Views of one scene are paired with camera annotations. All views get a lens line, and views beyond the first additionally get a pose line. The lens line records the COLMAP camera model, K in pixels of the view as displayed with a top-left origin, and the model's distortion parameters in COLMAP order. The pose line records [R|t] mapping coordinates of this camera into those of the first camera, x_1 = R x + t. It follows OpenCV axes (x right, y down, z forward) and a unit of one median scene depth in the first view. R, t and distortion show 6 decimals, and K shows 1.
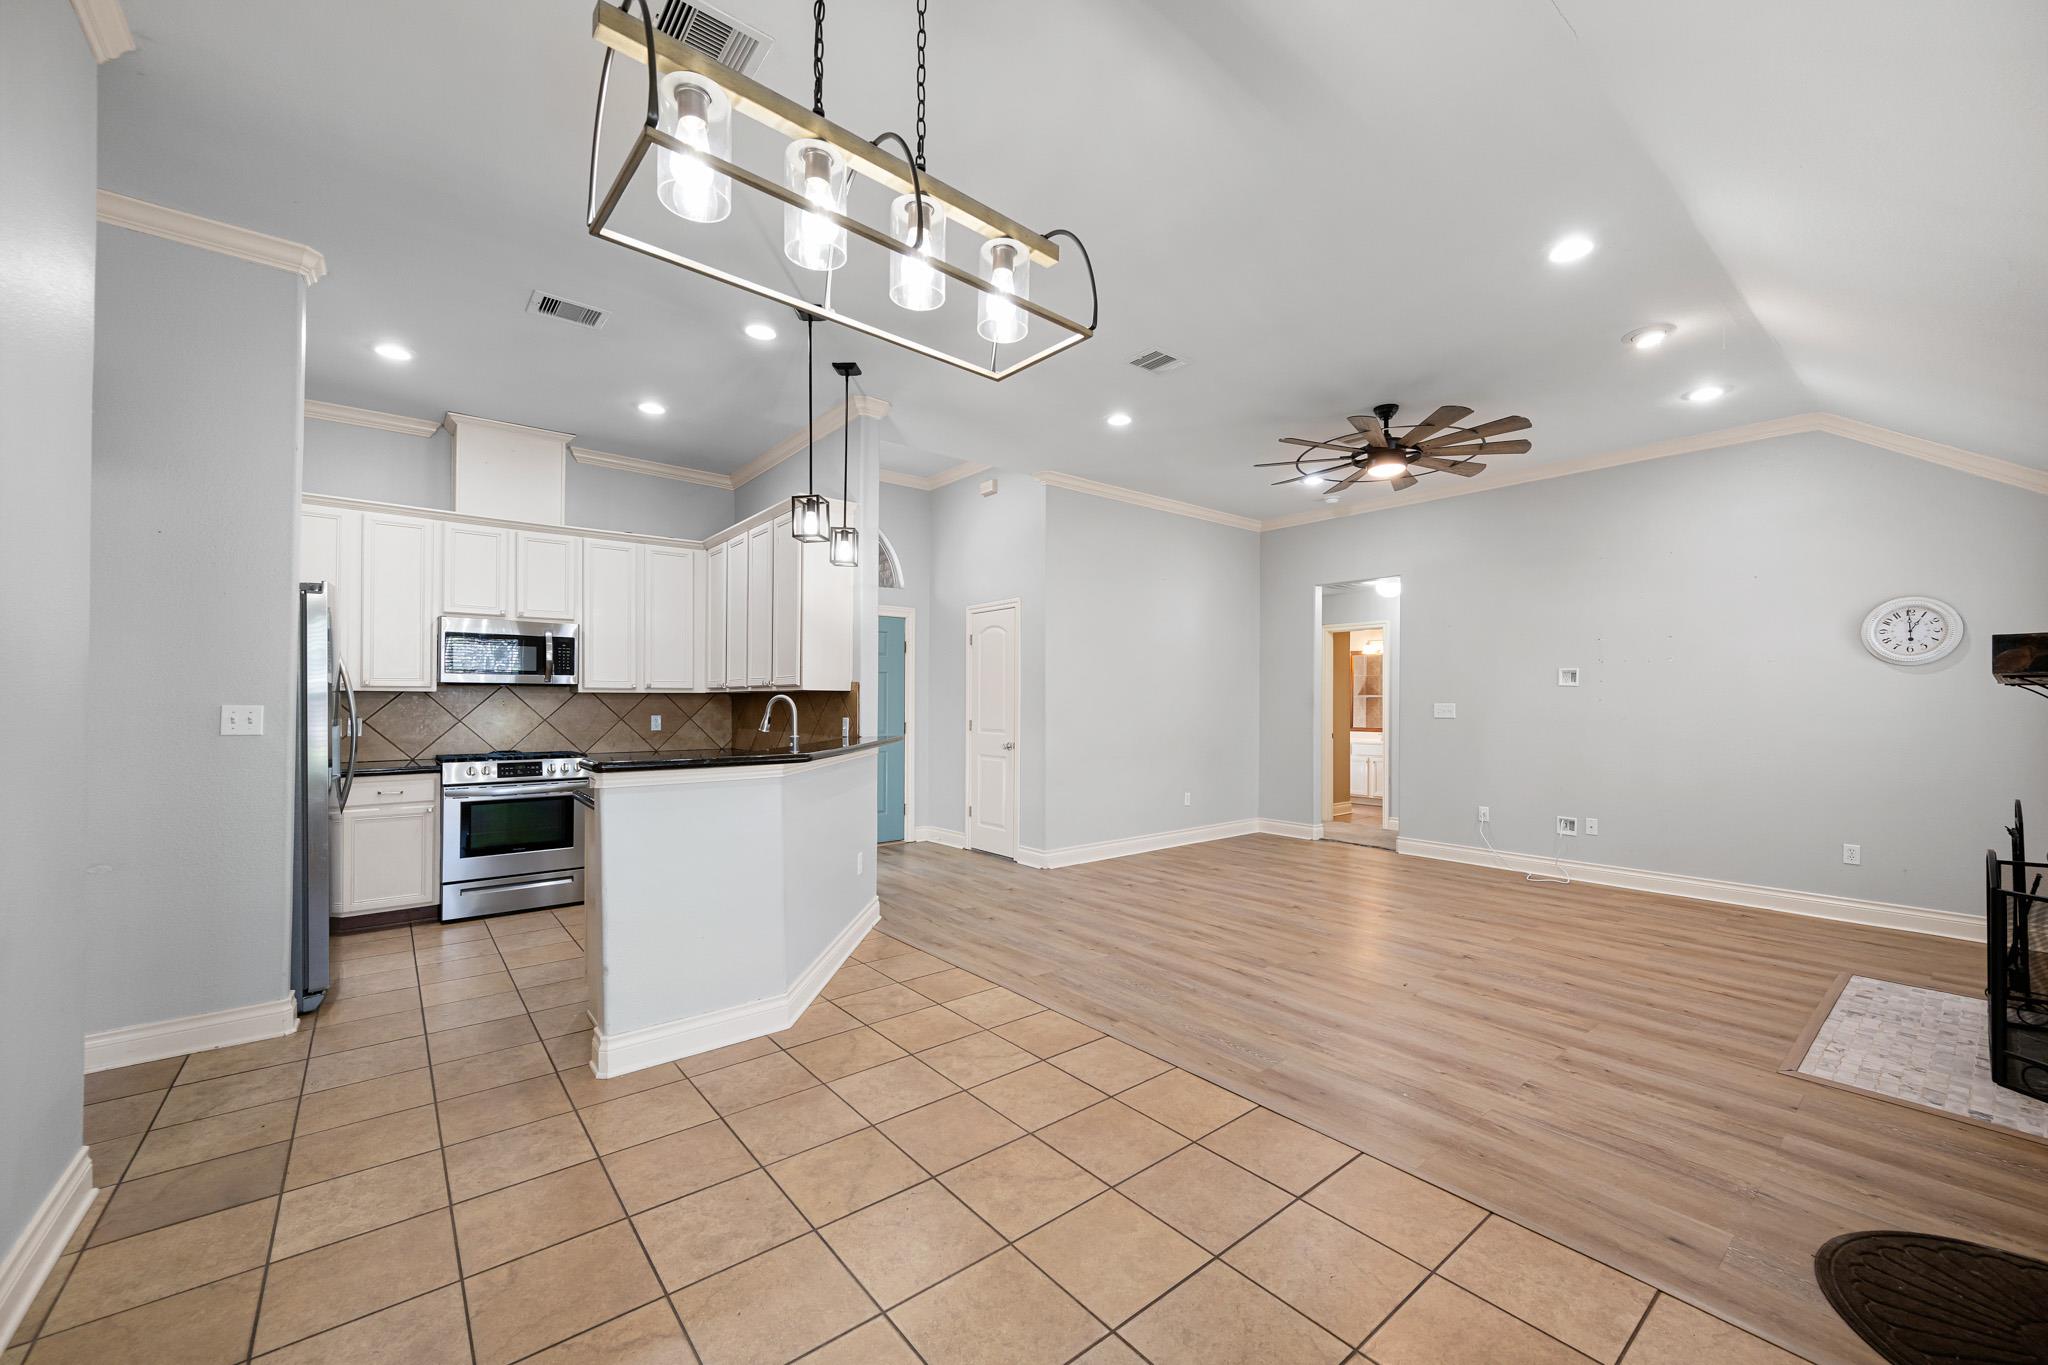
lens RADIAL K [[794.1, 0, 1028.2], [0, 794.1, 696.3], [0, 0, 1]] dist [0.000355, -0.000163]
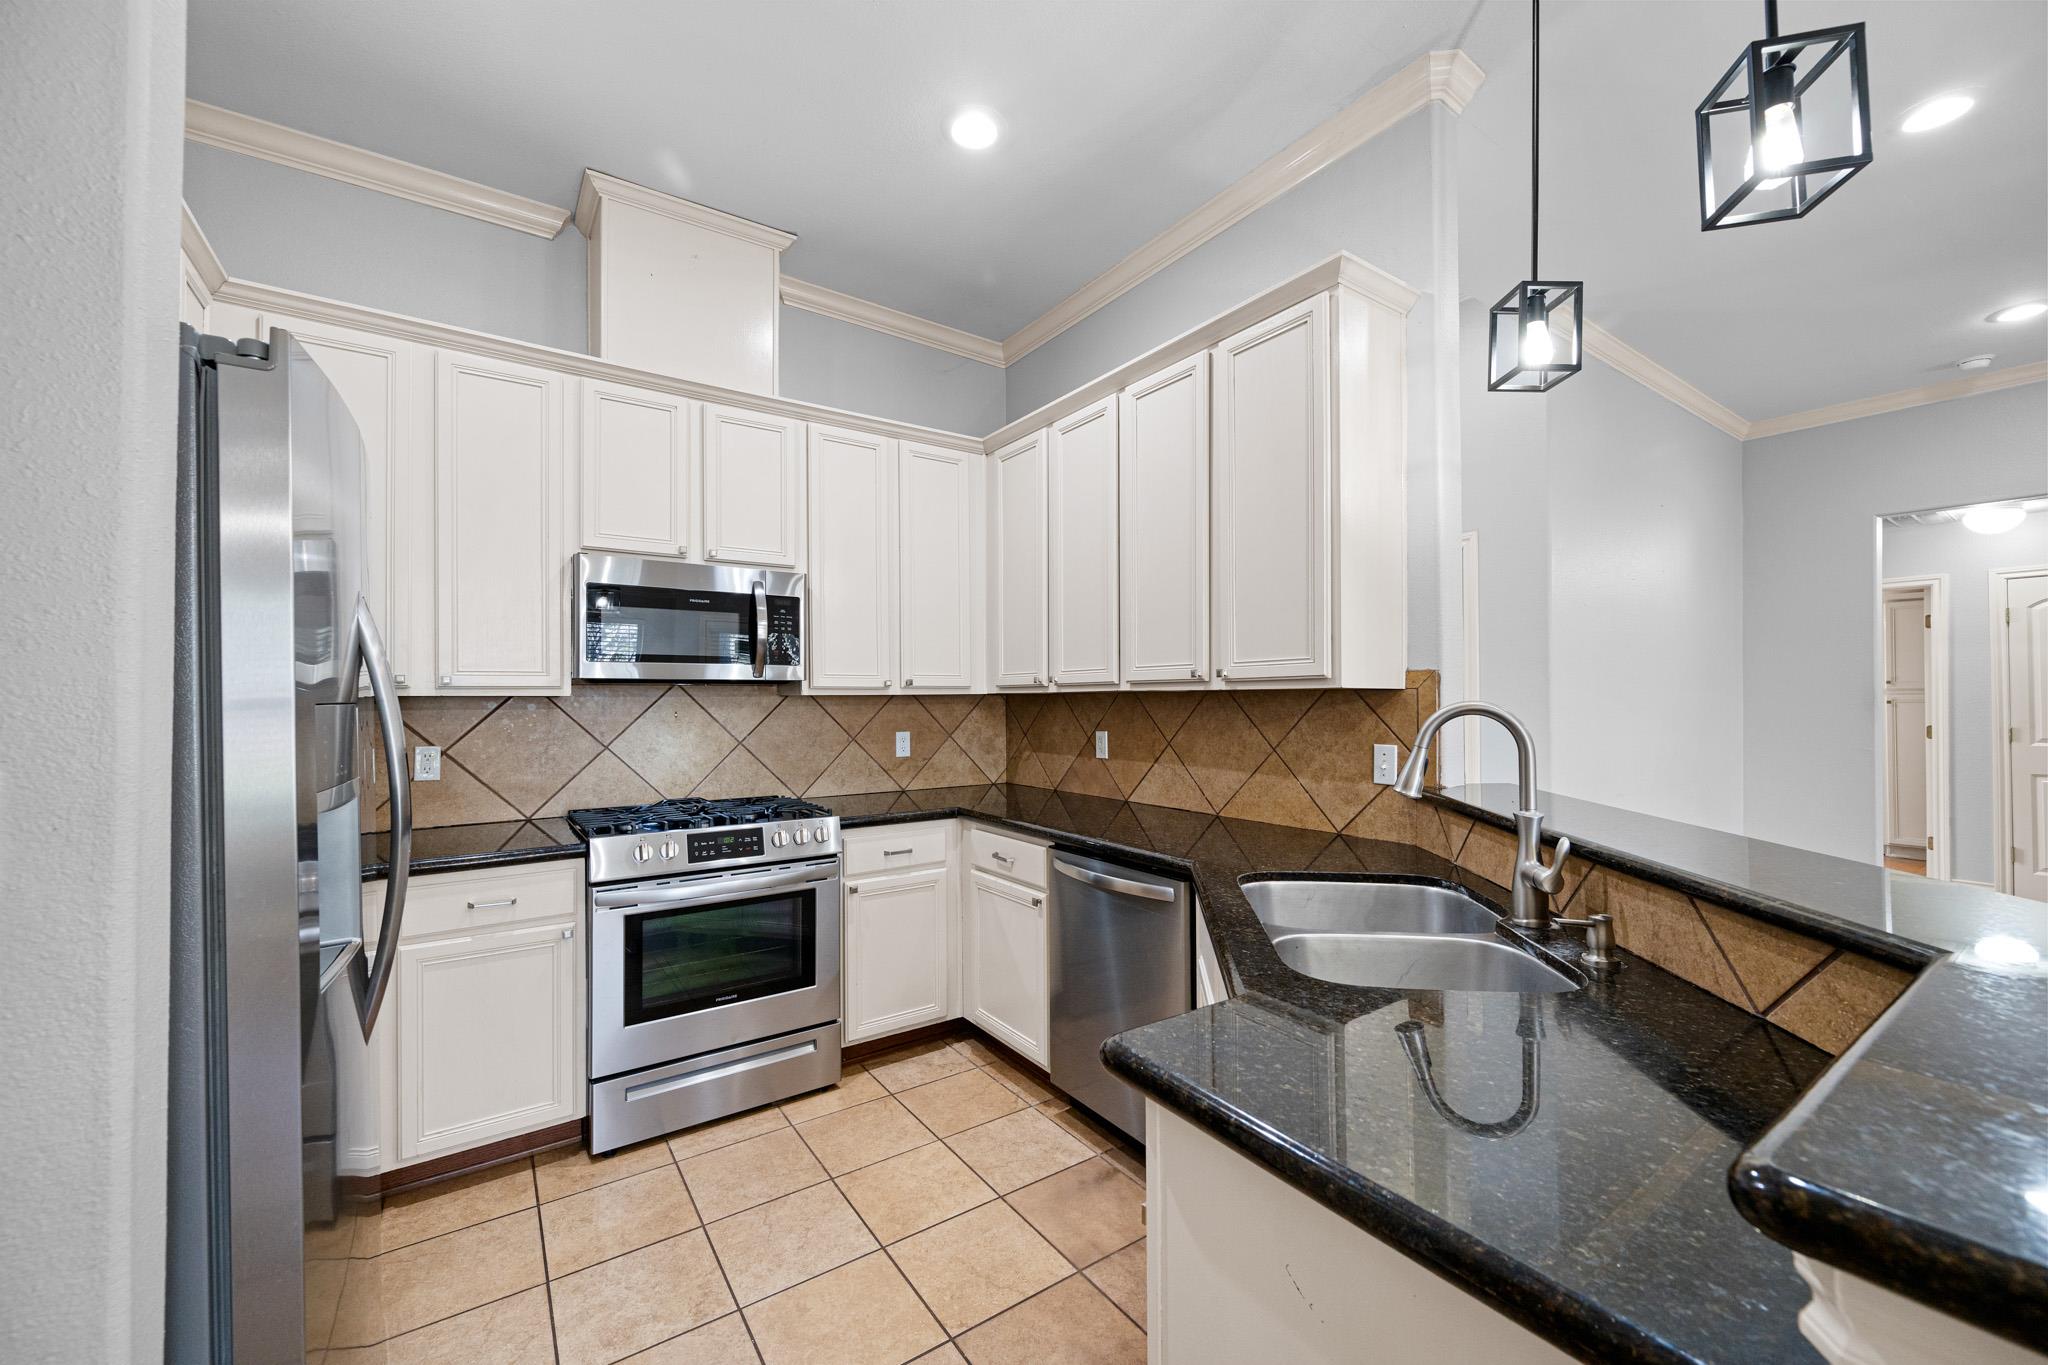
lens RADIAL K [[794.1, 0, 1024.2], [0, 794.1, 694.2], [0, 0, 1]] dist [0.000355, -0.000163]
pose [[0.997470, -0.008370, -0.070595, -0.400527], [0.008285, 0.999965, -0.001493, -0.003704], [0.070605, 0.000905, 0.997504, 0.485888]]
